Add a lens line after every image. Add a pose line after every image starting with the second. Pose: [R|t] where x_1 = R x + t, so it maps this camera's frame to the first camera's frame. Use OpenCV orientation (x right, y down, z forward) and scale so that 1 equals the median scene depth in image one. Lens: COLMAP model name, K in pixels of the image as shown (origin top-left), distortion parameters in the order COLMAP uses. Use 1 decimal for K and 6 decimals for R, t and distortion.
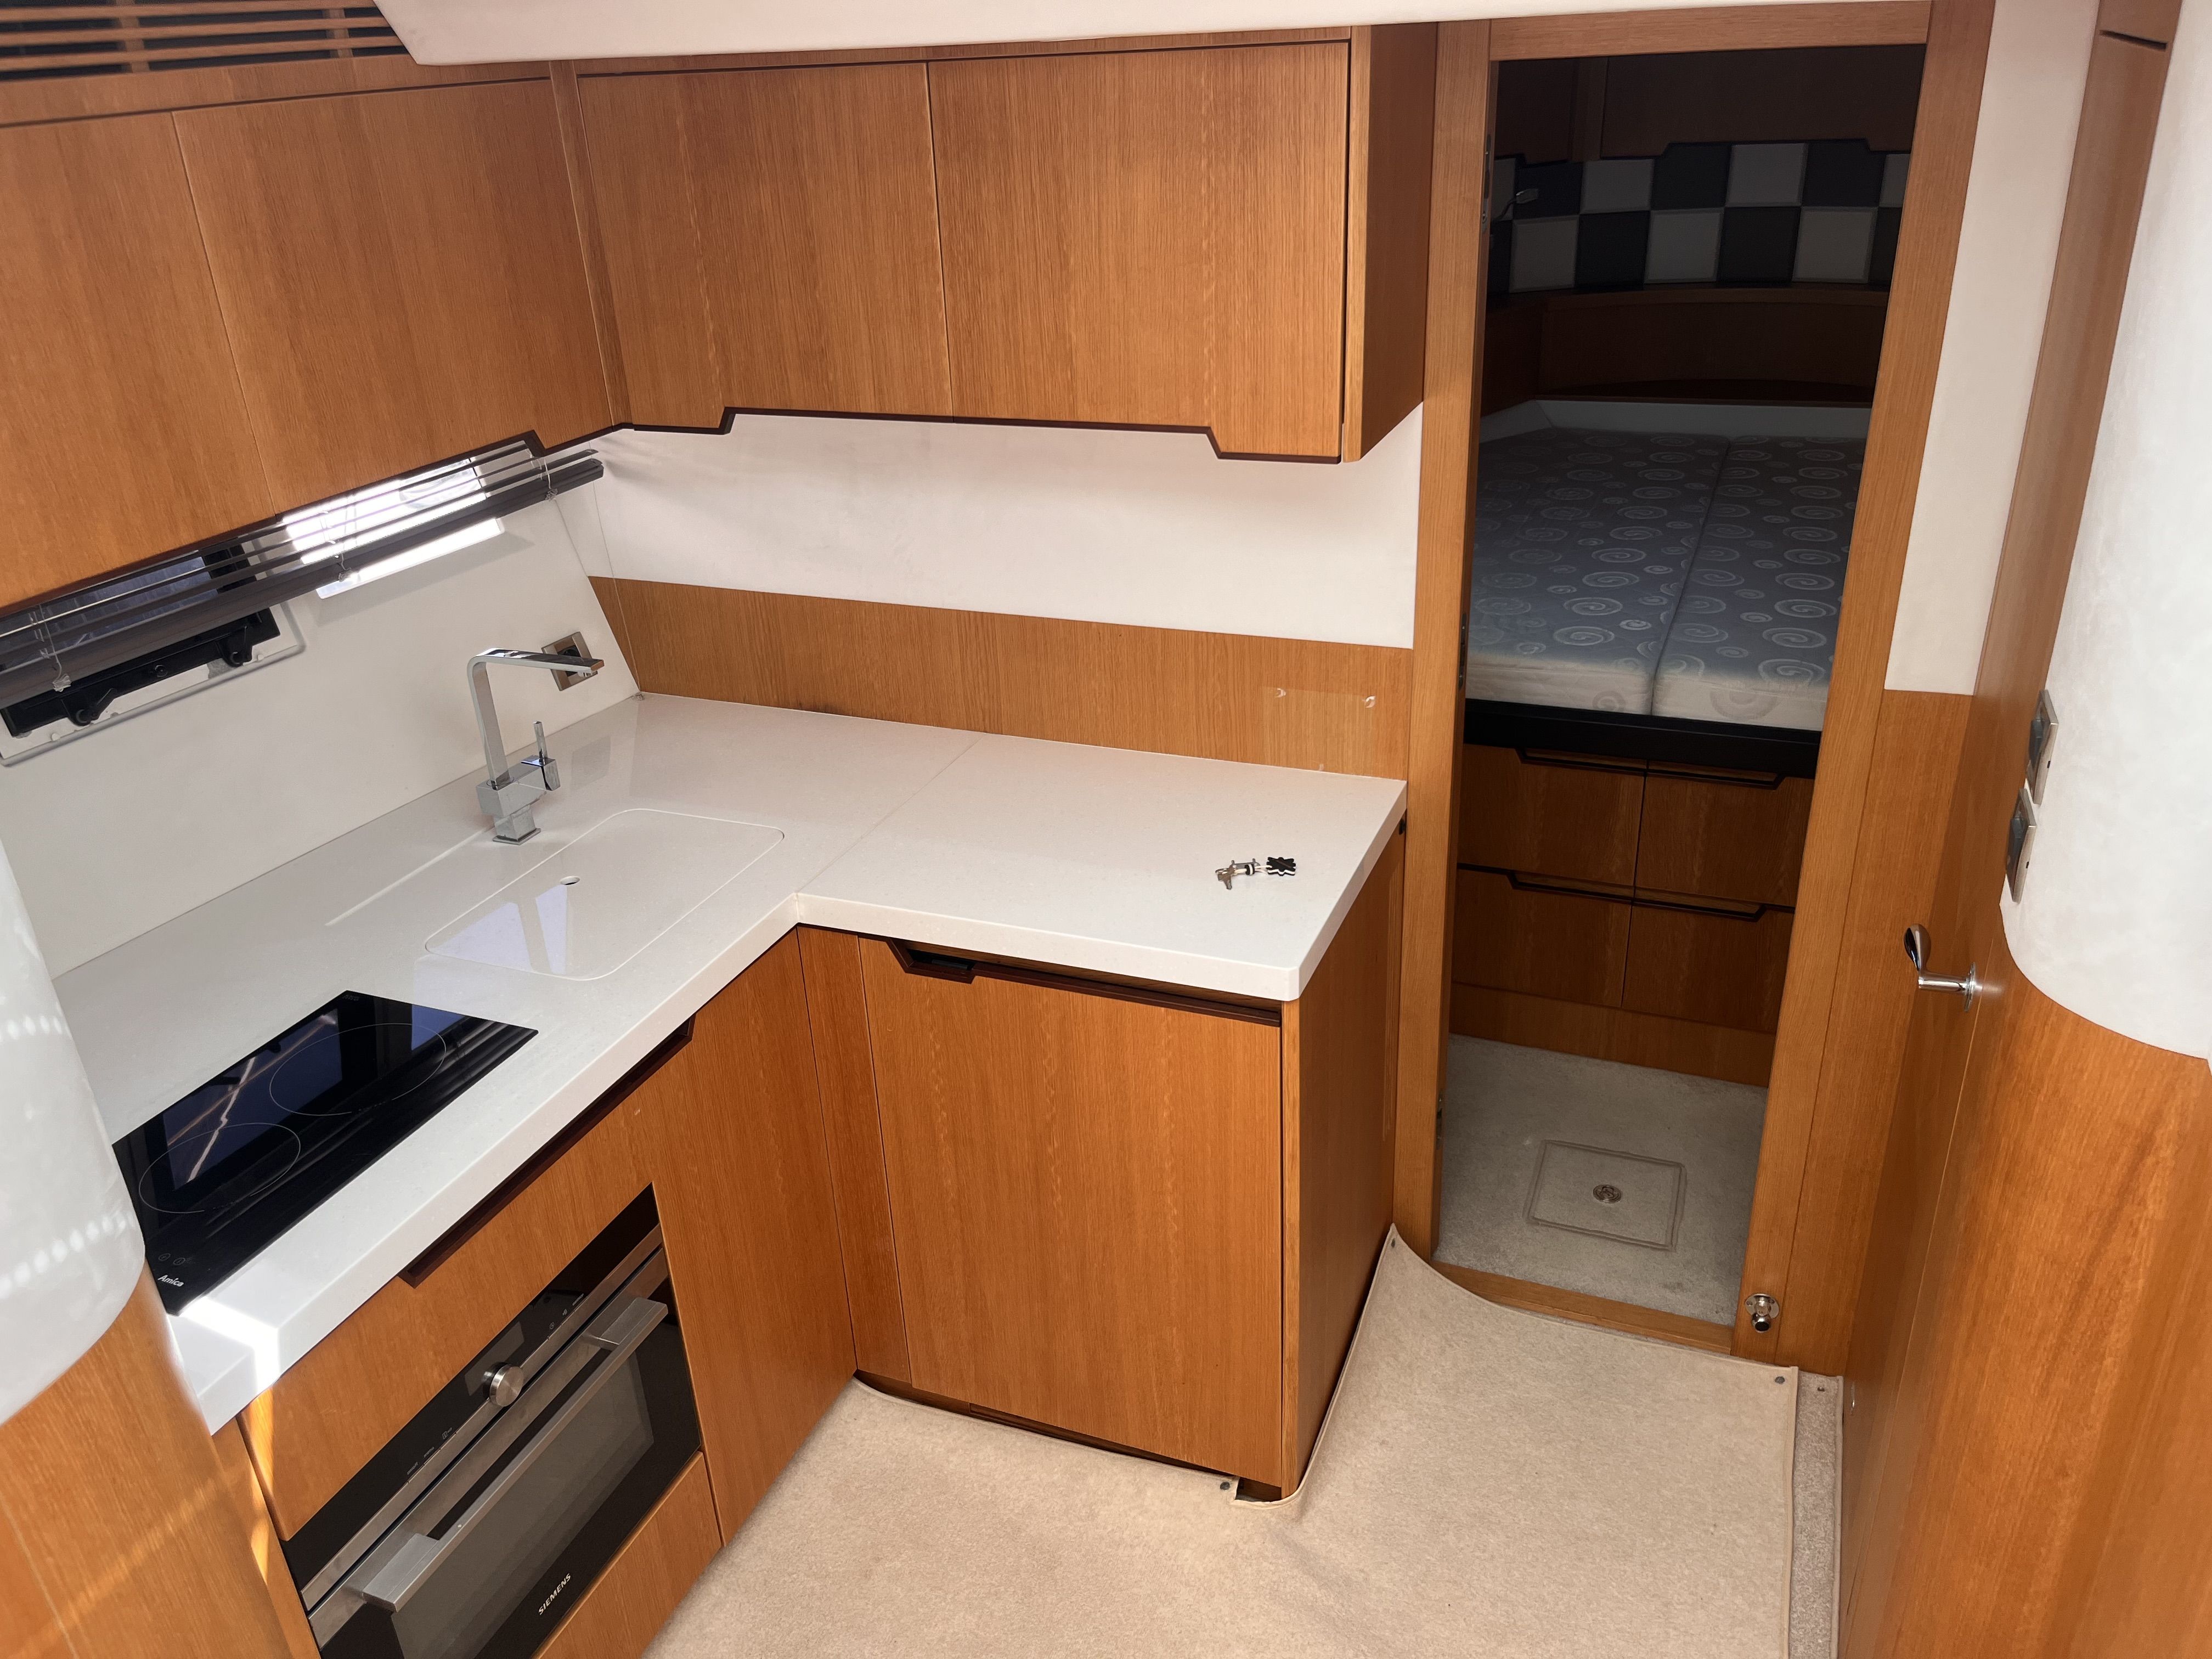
lens RADIAL K [[1691.1, 0, 1112.7], [0, 1691.1, 892.7], [0, 0, 1]] dist [0.078362, -0.103628]
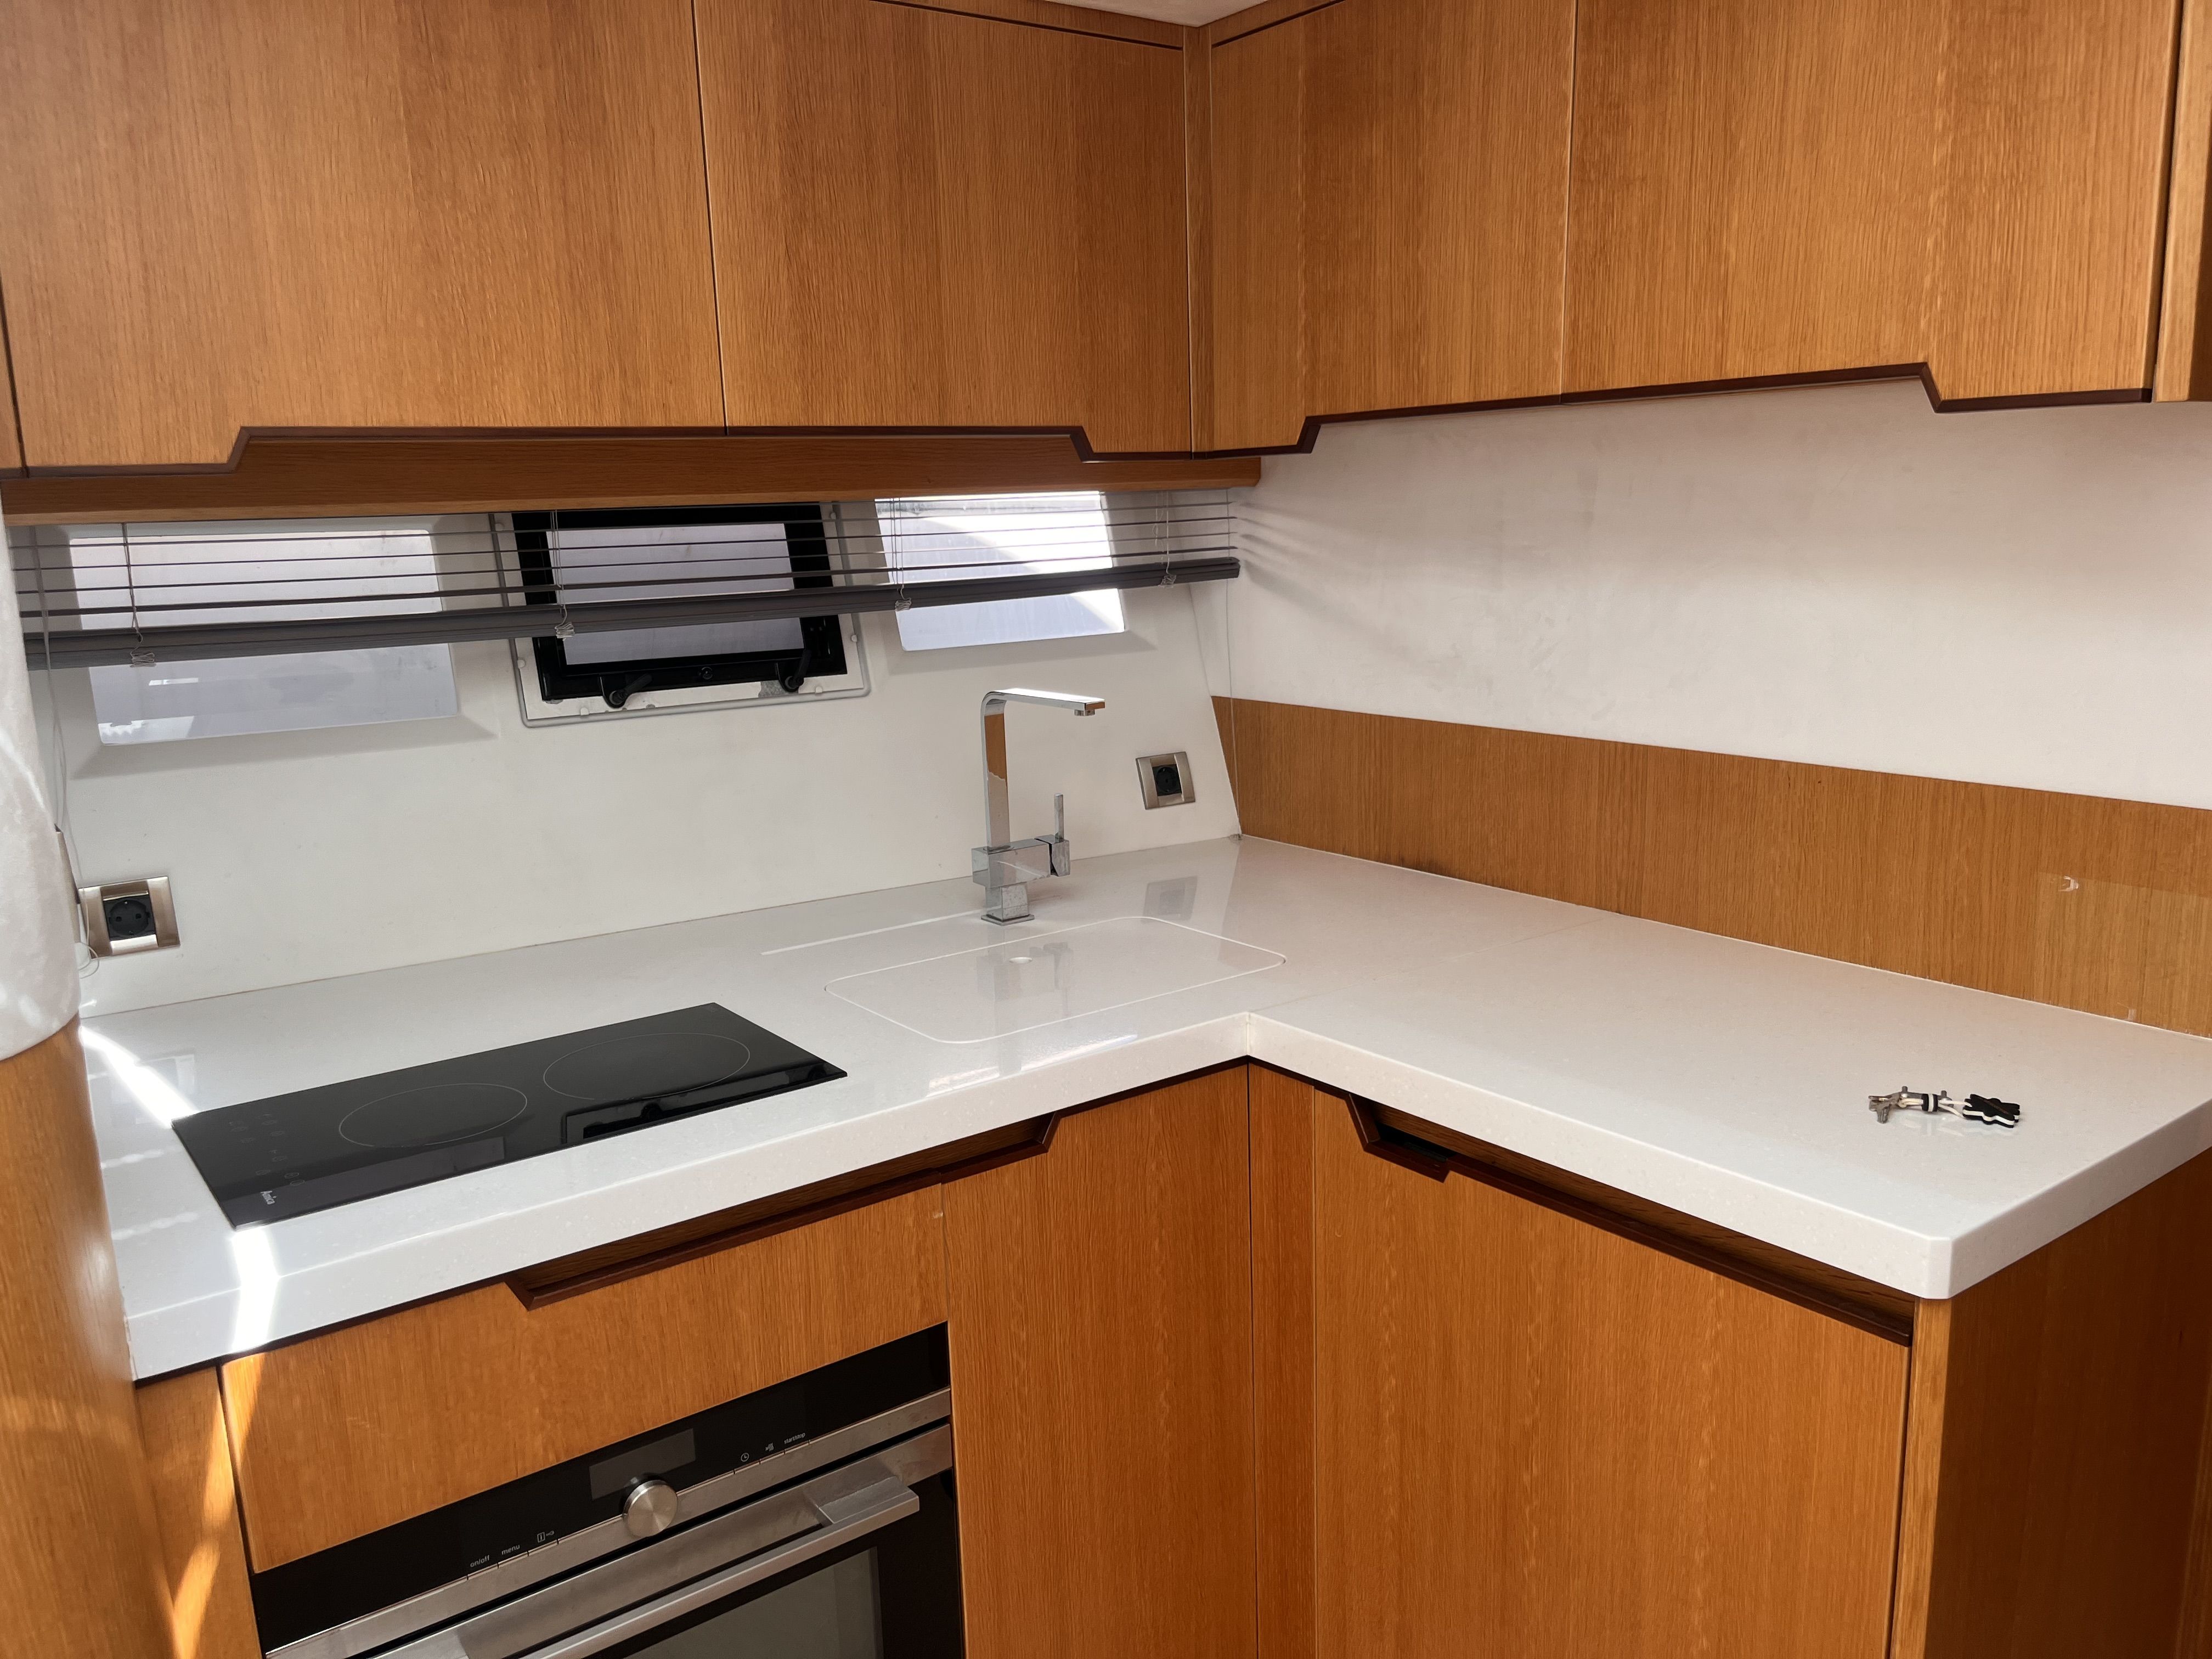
lens RADIAL K [[1691.1, 0, 1112.7], [0, 1691.1, 892.7], [0, 0, 1]] dist [0.078362, -0.103628]
pose [[0.851175, 0.129701, -0.508604, 0.142222], [-0.245852, 0.954638, -0.167999, 0.094664], [0.463743, 0.268038, 0.844451, 0.344730]]
